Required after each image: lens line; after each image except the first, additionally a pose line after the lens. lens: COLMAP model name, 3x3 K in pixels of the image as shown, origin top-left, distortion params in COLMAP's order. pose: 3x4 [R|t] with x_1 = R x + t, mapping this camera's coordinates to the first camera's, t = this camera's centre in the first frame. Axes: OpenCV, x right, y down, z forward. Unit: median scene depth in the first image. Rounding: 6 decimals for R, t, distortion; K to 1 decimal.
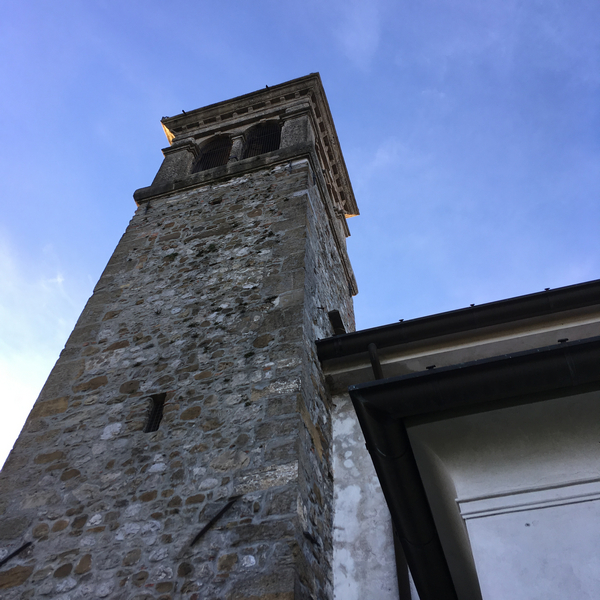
lens RADIAL K [[673.7, 0, 299.9], [0, 673.7, 299.7], [0, 0, 1]] dist [0.113838, 0.000000]
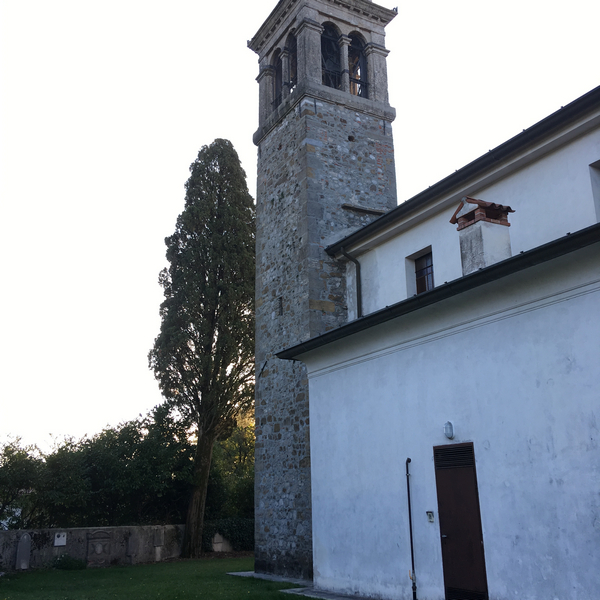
lens RADIAL K [[673.7, 0, 300.1], [0, 673.7, 300.2], [0, 0, 1]] dist [0.113838, 0.000000]
pose [[0.718789, -0.225691, -0.657576, 1.540677], [0.589623, 0.699037, 0.404589, -0.852105], [0.368358, -0.678536, 0.635533, -0.616150]]
